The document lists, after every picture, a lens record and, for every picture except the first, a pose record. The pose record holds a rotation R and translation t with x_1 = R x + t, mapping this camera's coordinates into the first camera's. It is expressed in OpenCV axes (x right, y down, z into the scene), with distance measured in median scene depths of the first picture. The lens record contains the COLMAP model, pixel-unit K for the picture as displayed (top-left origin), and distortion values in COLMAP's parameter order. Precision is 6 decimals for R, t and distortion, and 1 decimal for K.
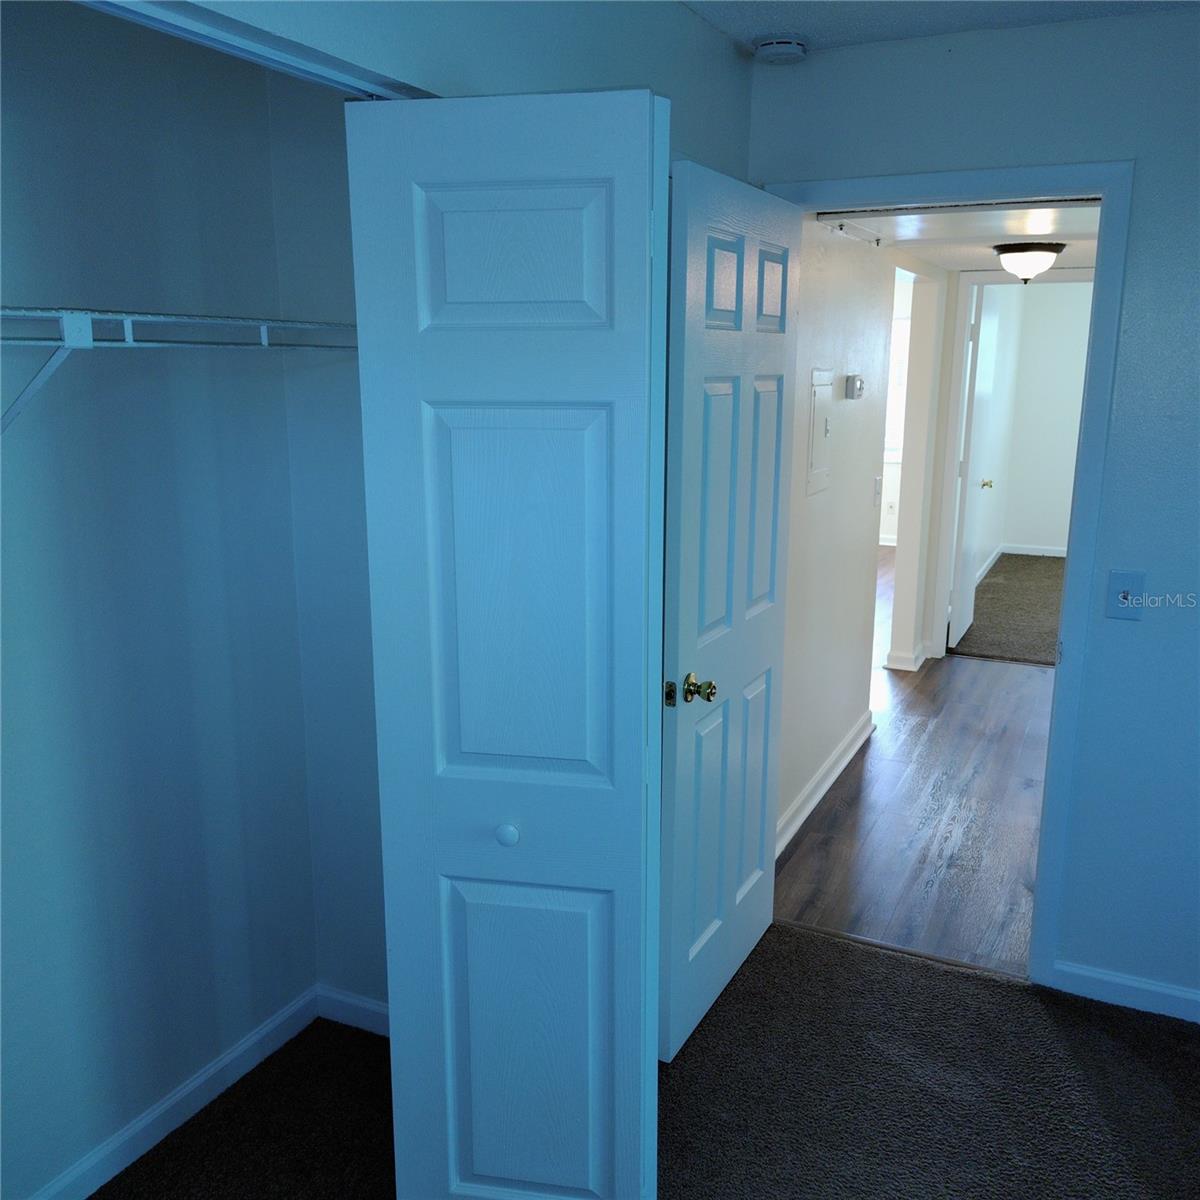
lens RADIAL K [[1109.2, 0, 595.8], [0, 1109.2, 574.2], [0, 0, 1]] dist [0.092096, -0.170556]
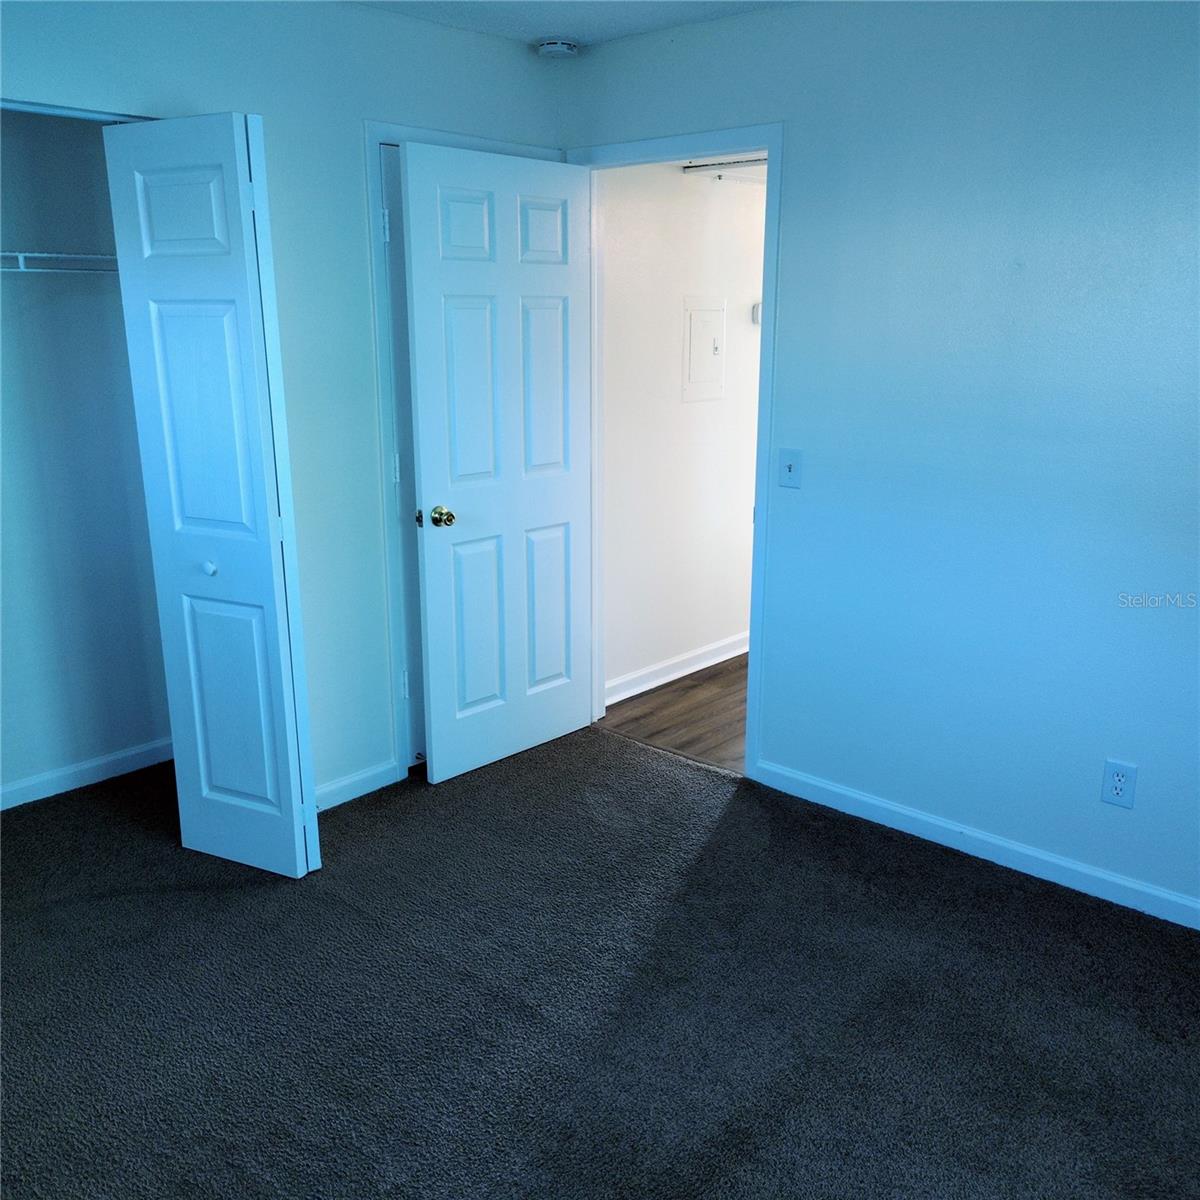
lens RADIAL K [[1109.2, 0, 595.8], [0, 1109.2, 574.2], [0, 0, 1]] dist [0.092096, -0.170556]
pose [[0.959457, 0.062769, -0.274777, 0.898725], [-0.051295, 0.997493, 0.048755, 0.128621], [0.277149, -0.032684, 0.960271, -0.416882]]
